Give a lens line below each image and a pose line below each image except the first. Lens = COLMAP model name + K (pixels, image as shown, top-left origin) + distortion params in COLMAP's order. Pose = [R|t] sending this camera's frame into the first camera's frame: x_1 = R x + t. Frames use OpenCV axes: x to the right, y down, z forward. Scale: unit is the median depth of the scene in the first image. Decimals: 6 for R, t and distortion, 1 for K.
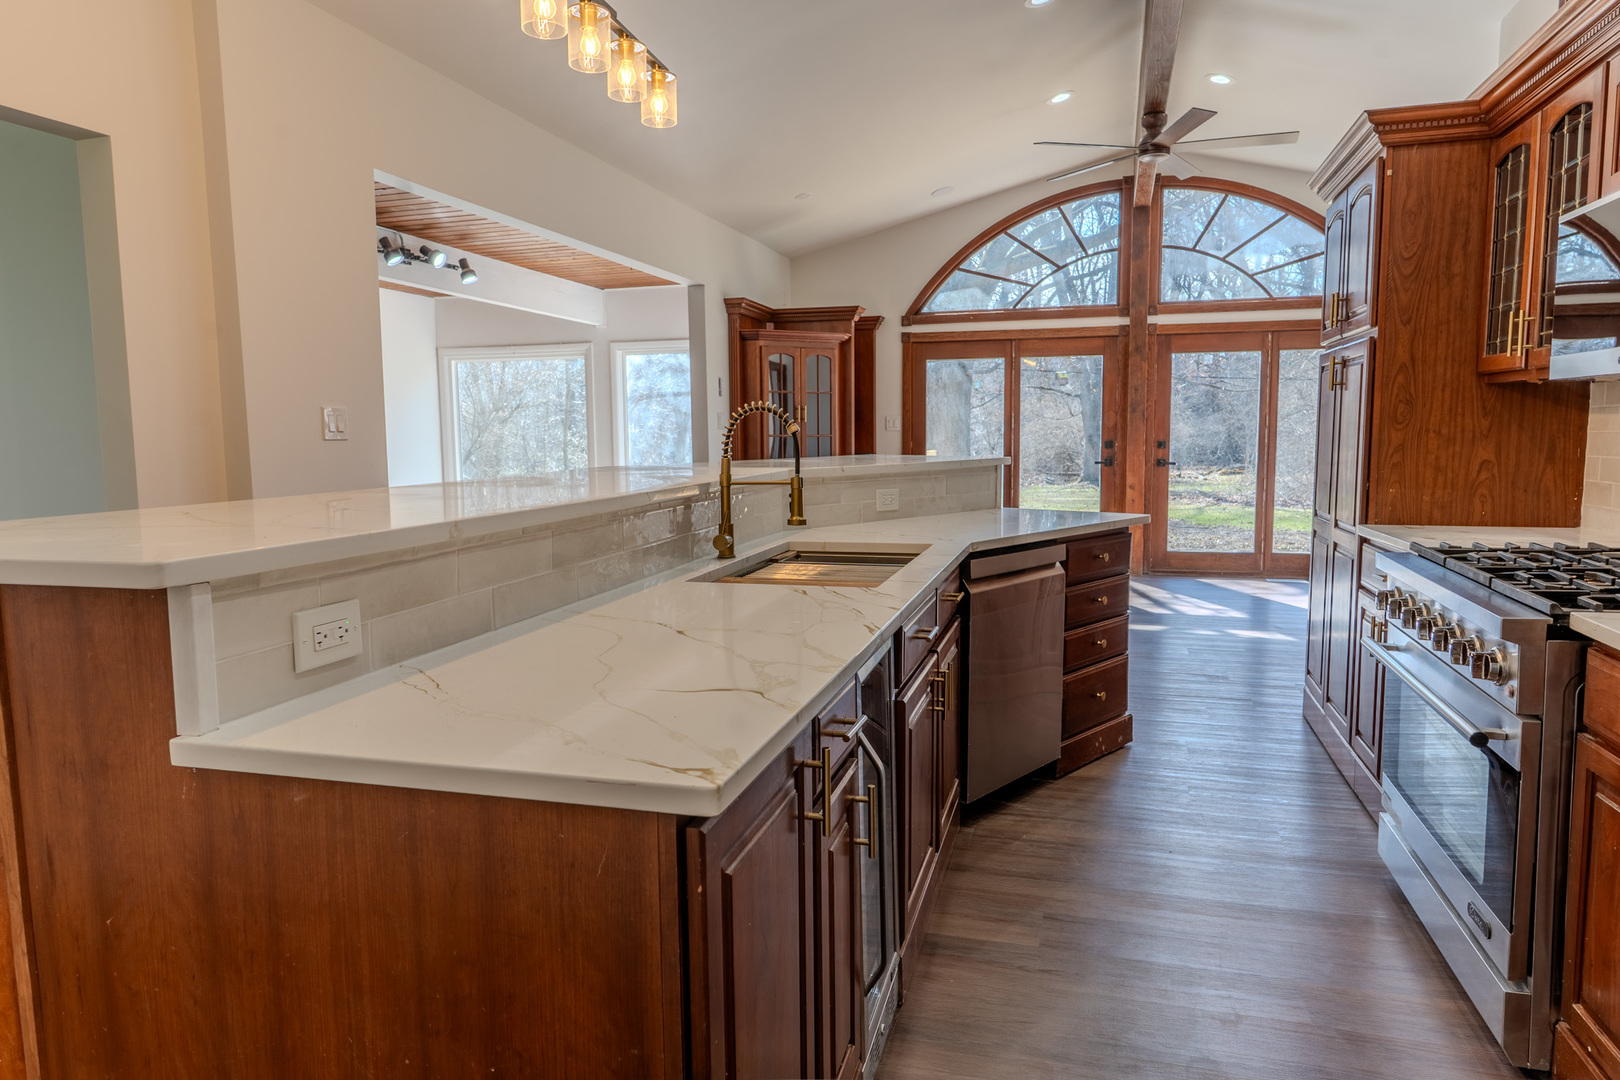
lens RADIAL K [[1026.0, 0, 811.9], [0, 1026.0, 537.6], [0, 0, 1]] dist [0.008188, -0.002890]
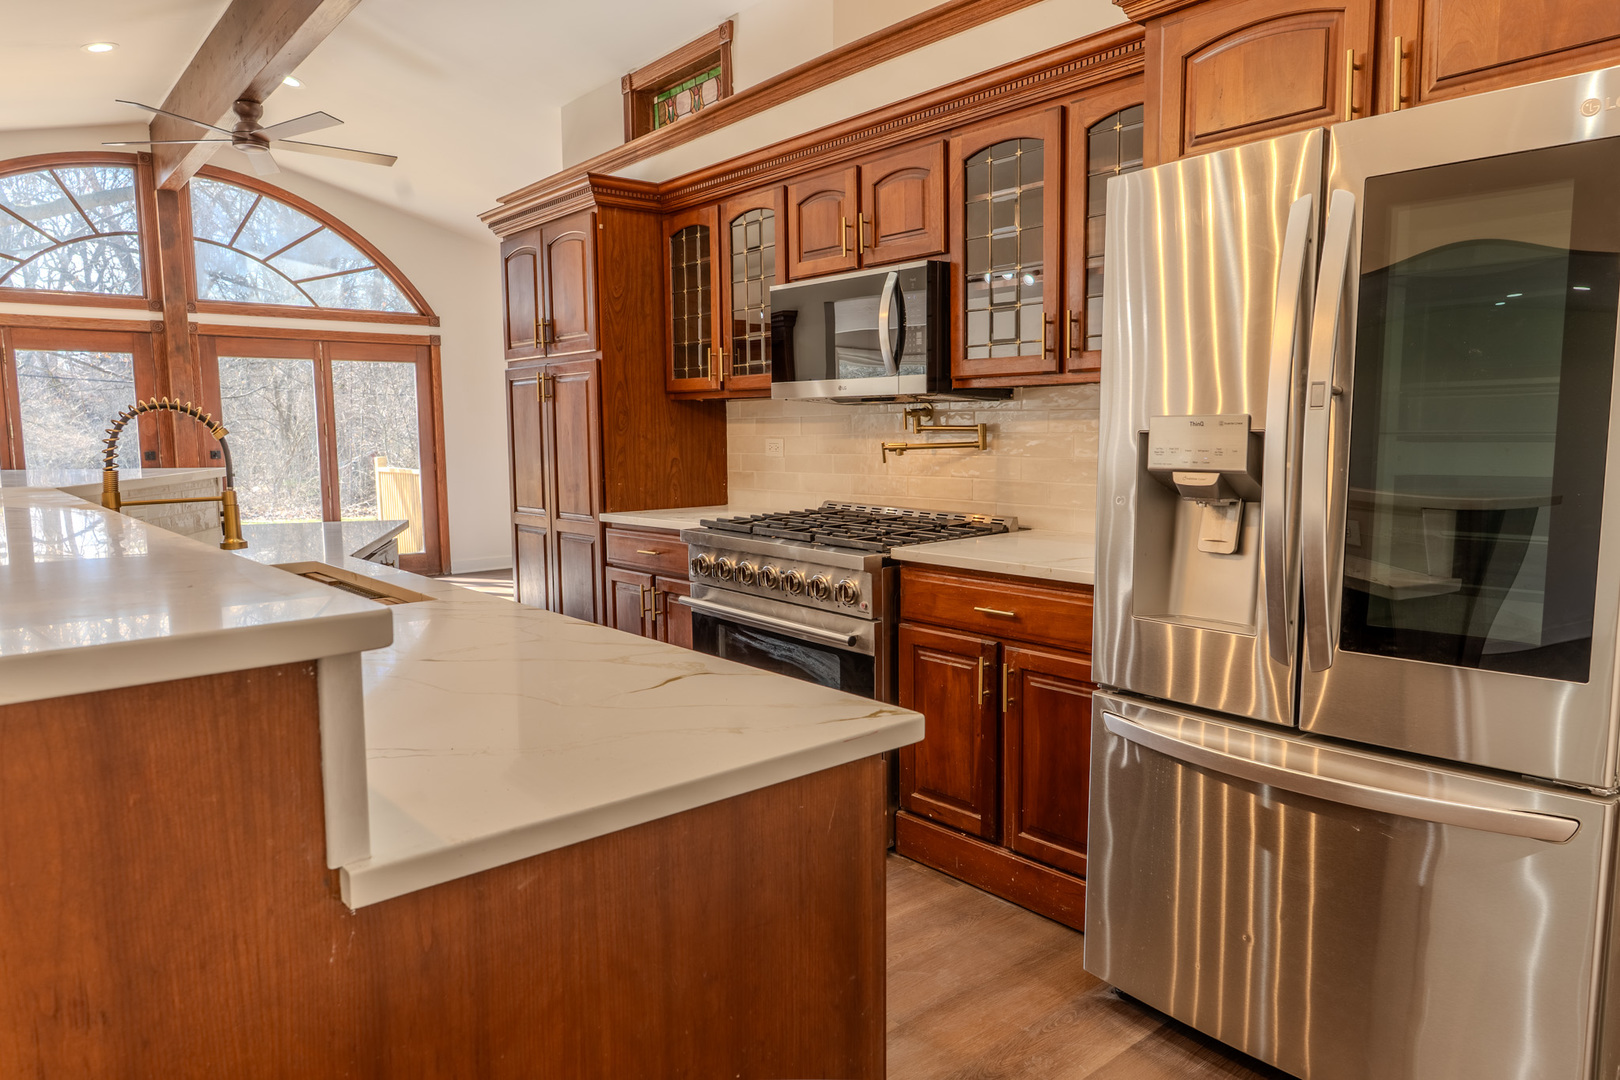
lens RADIAL K [[1026.0, 0, 811.7], [0, 1026.0, 540.2], [0, 0, 1]] dist [0.008188, -0.002890]
pose [[0.557401, -0.085660, 0.825813, -0.345322], [0.092299, 0.994891, 0.040898, -0.008144], [-0.825097, 0.053425, 0.562459, 0.120984]]
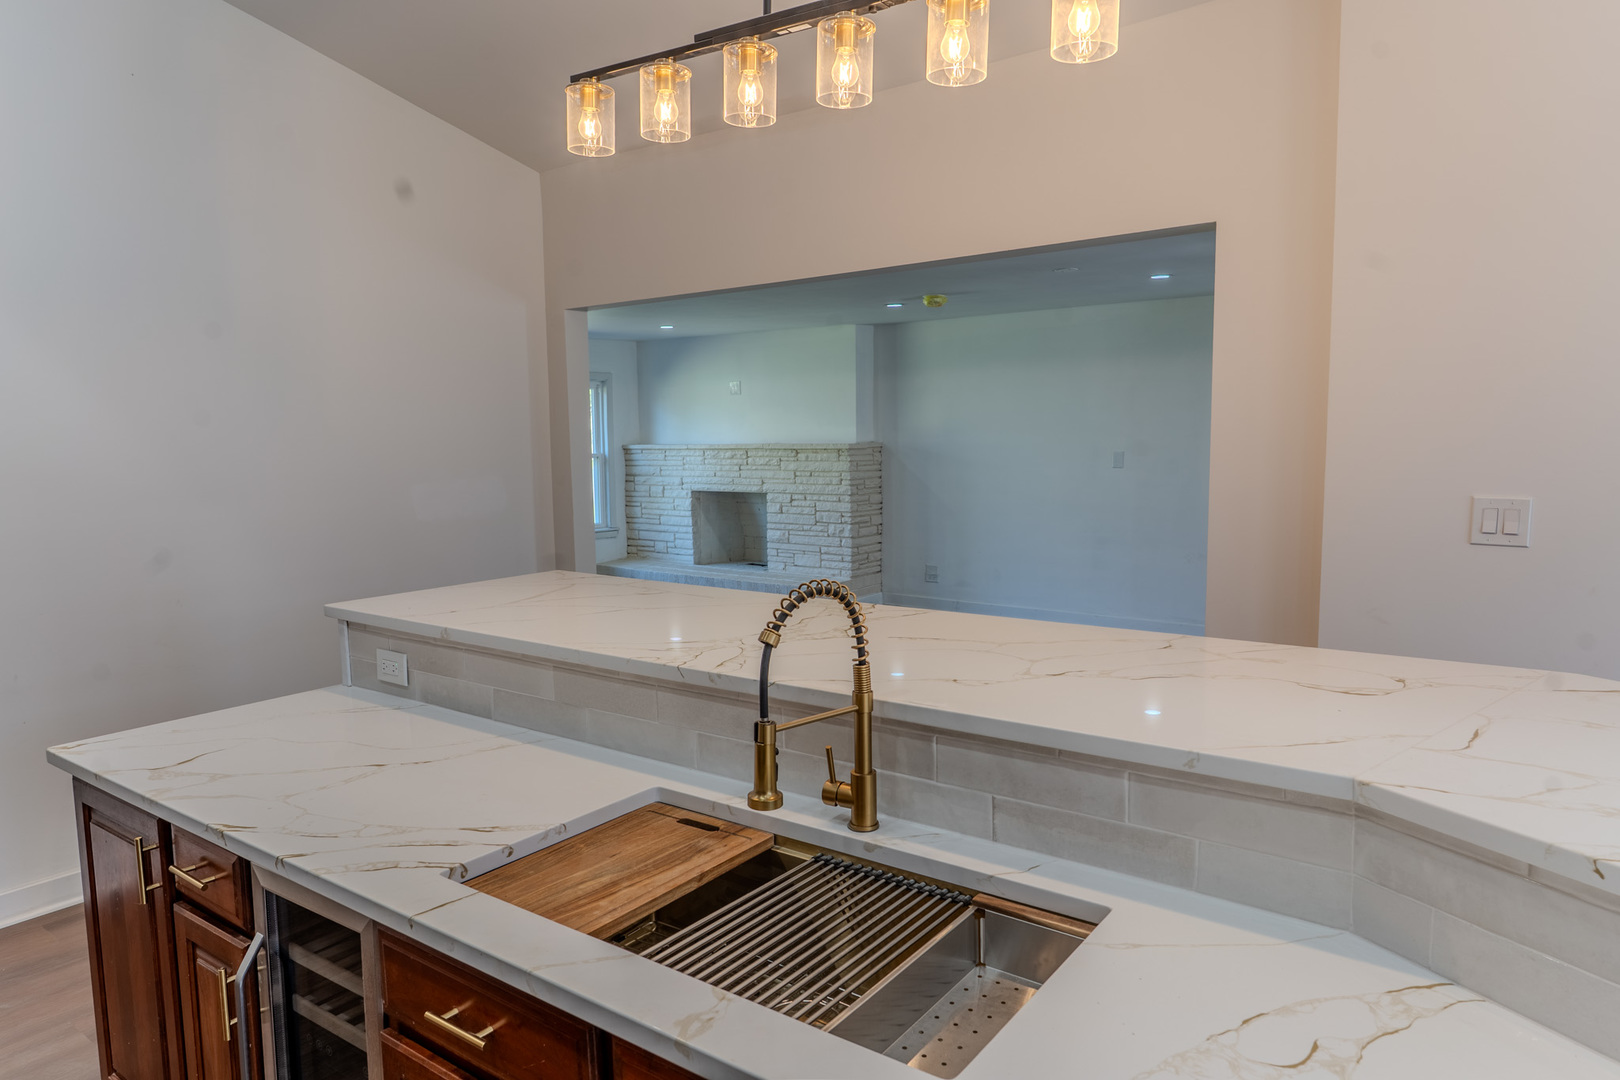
lens RADIAL K [[1026.0, 0, 813.1], [0, 1026.0, 543.4], [0, 0, 1]] dist [0.008188, -0.002890]
pose [[-0.349658, 0.120581, -0.929085, 0.347295], [-0.083396, 0.983740, 0.159061, -0.176077], [0.933158, 0.133099, -0.333917, 0.847995]]
